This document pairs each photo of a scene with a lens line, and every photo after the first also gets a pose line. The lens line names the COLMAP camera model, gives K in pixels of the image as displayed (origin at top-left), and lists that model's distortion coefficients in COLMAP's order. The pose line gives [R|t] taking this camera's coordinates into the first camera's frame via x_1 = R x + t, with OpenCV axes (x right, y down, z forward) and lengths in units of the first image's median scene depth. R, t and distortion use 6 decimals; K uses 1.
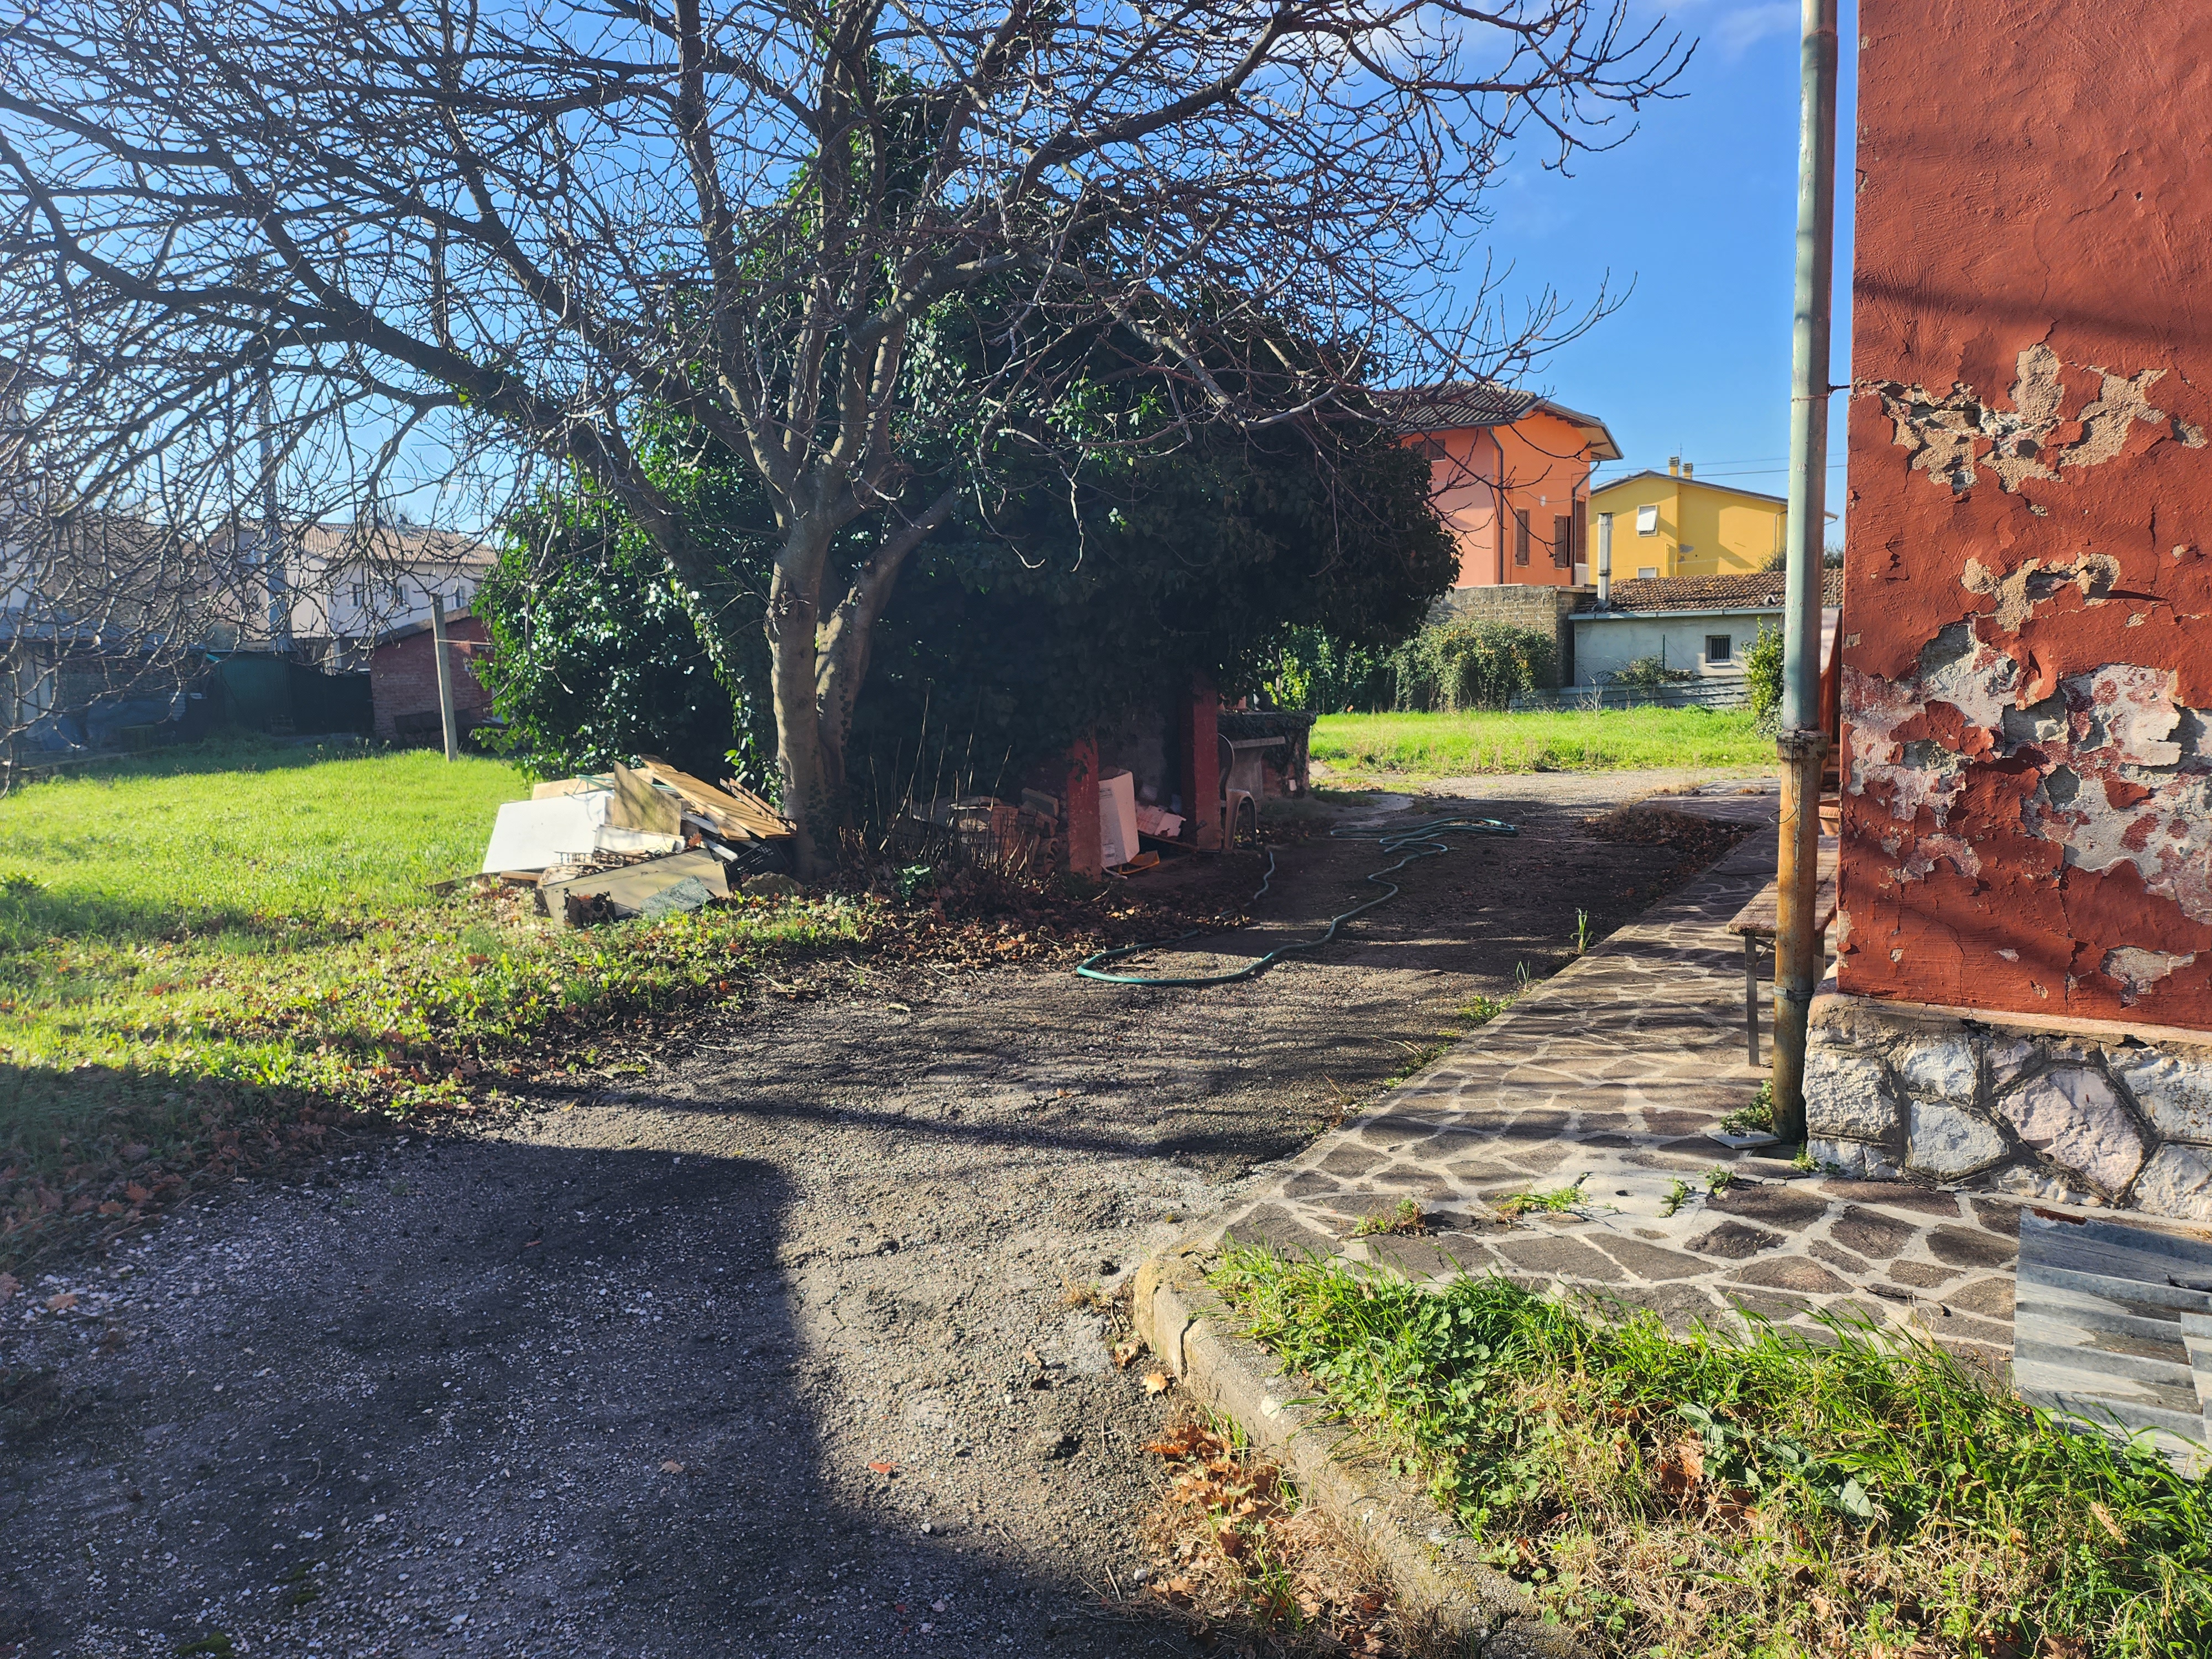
lens RADIAL K [[1537.4, 0, 1144.3], [0, 1537.4, 822.6], [0, 0, 1]] dist [0.086213, -0.093766]
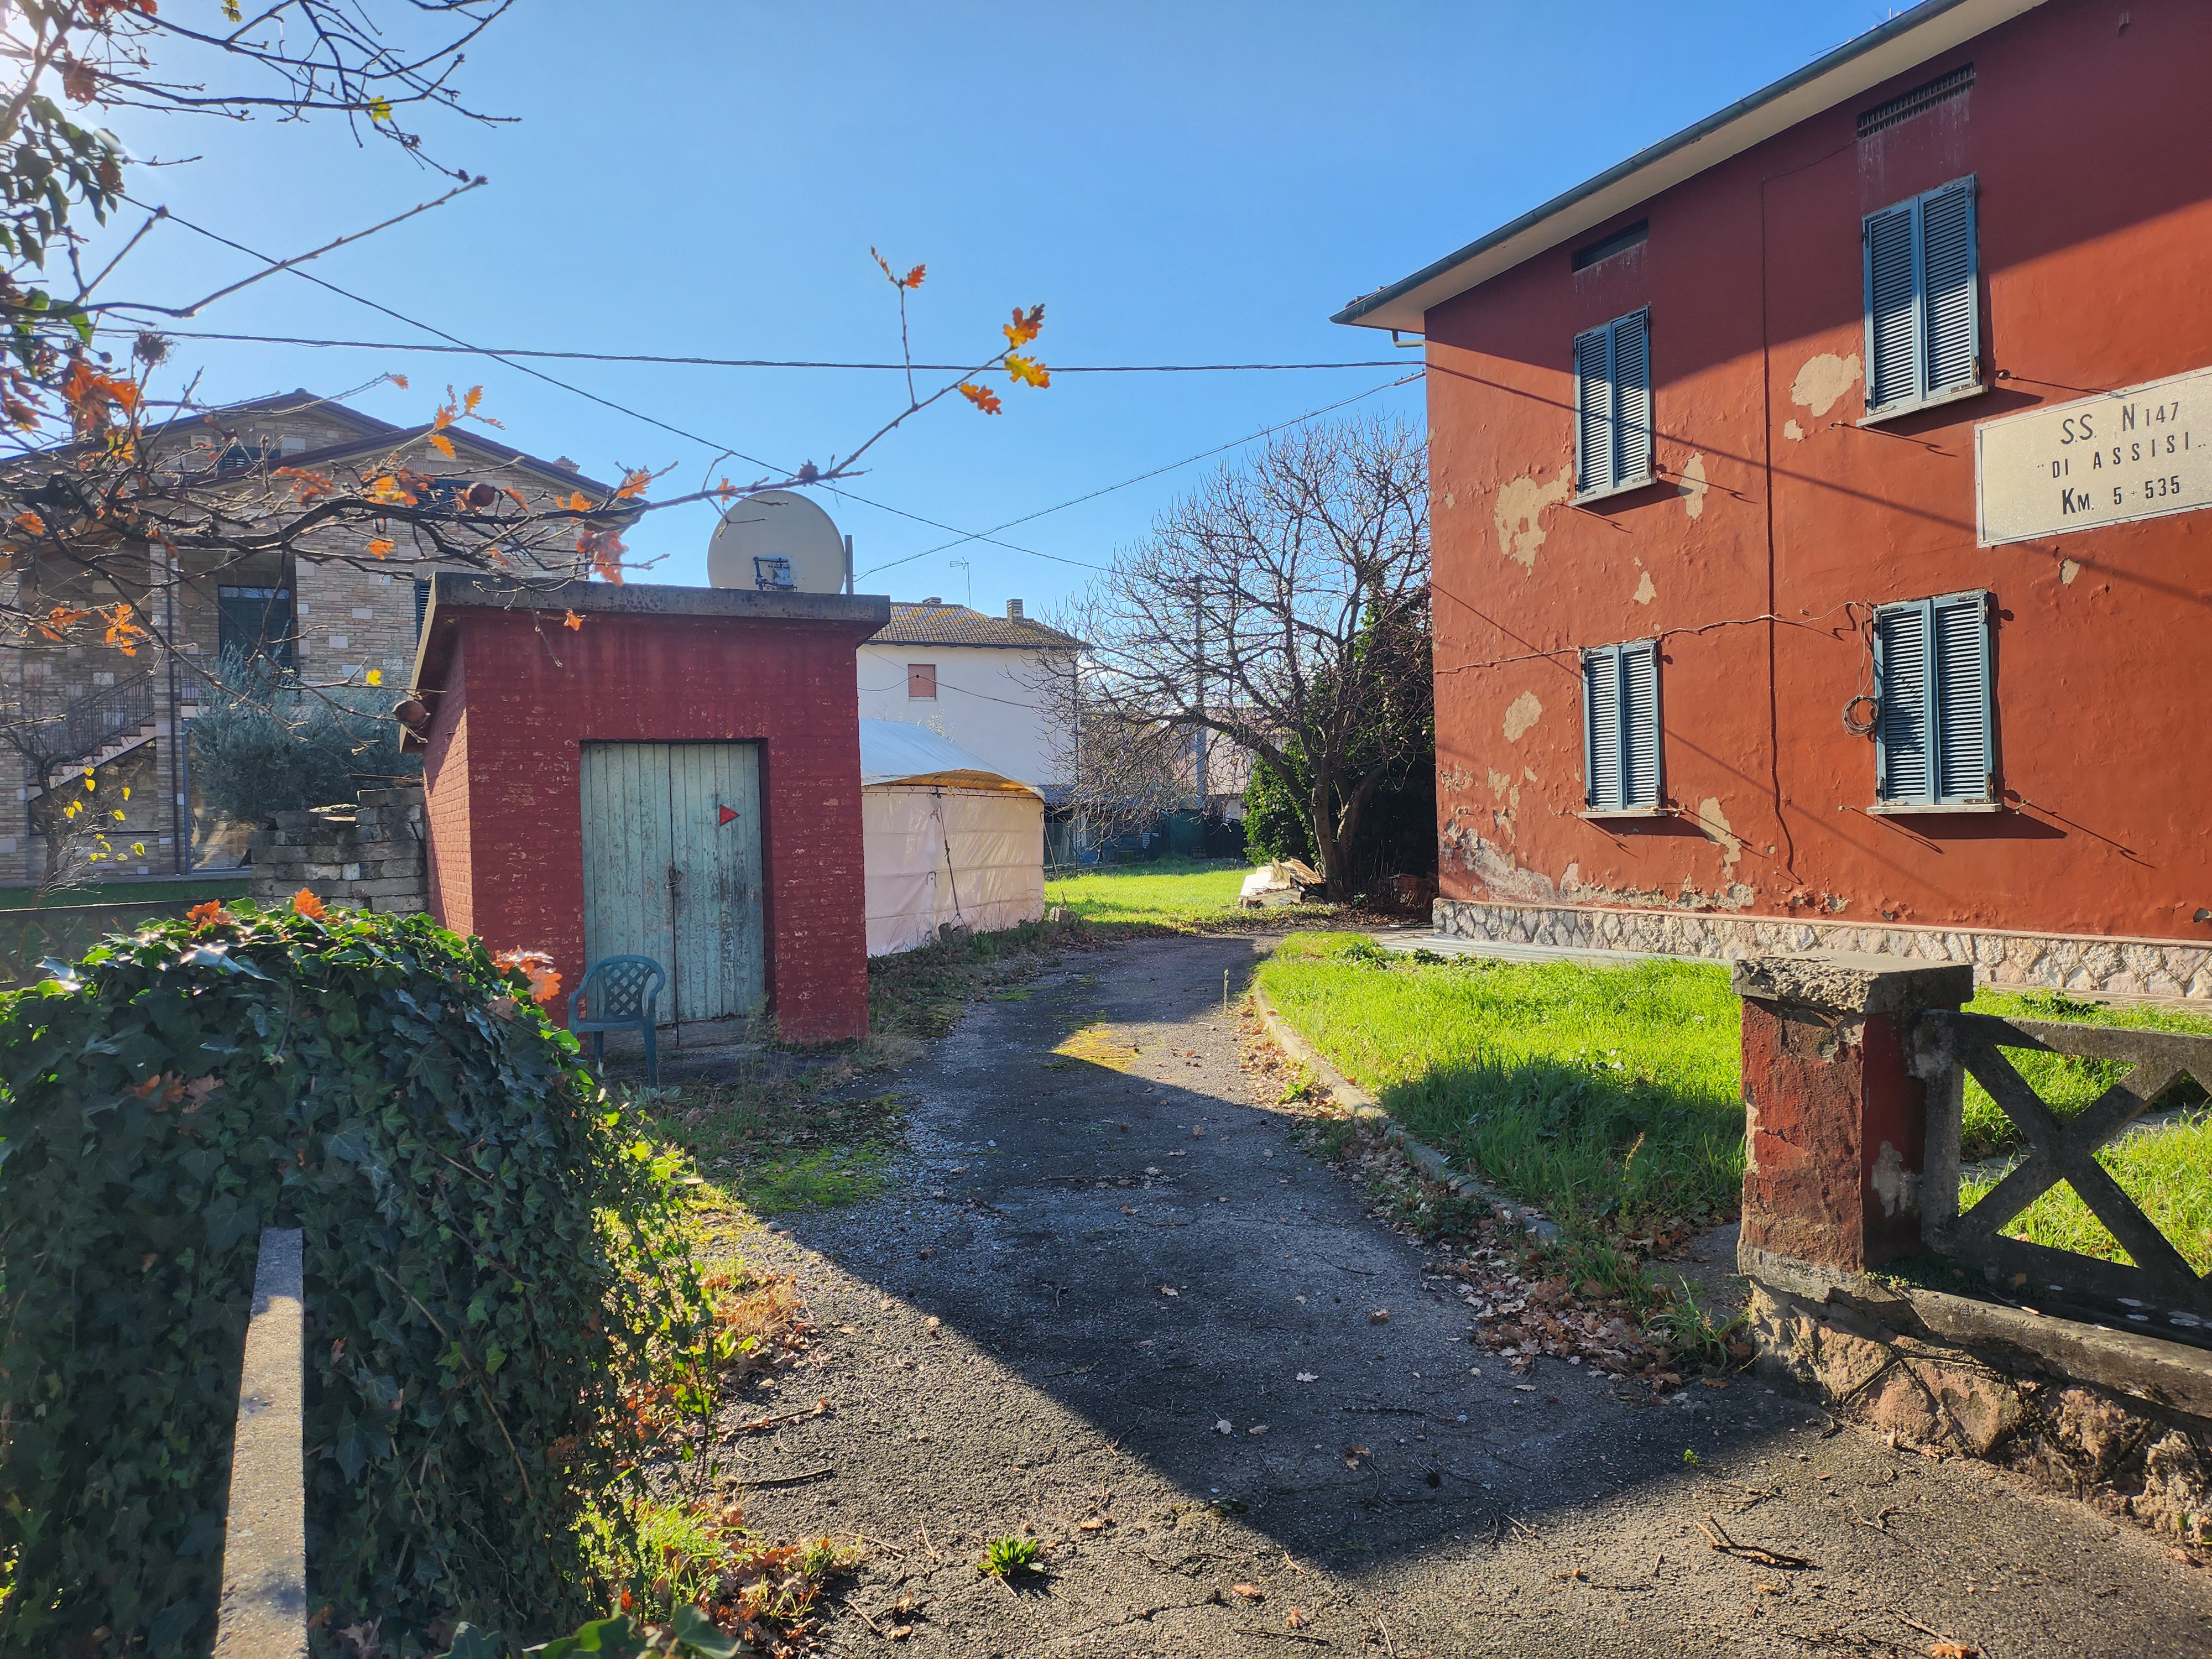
lens RADIAL K [[1537.4, 0, 1102.7], [0, 1537.4, 817.5], [0, 0, 1]] dist [0.086213, -0.093766]
pose [[0.835222, 0.006284, -0.549877, 0.980016], [-0.059593, 0.995080, -0.079147, 0.135941], [0.546674, 0.098874, 0.831487, -1.563320]]
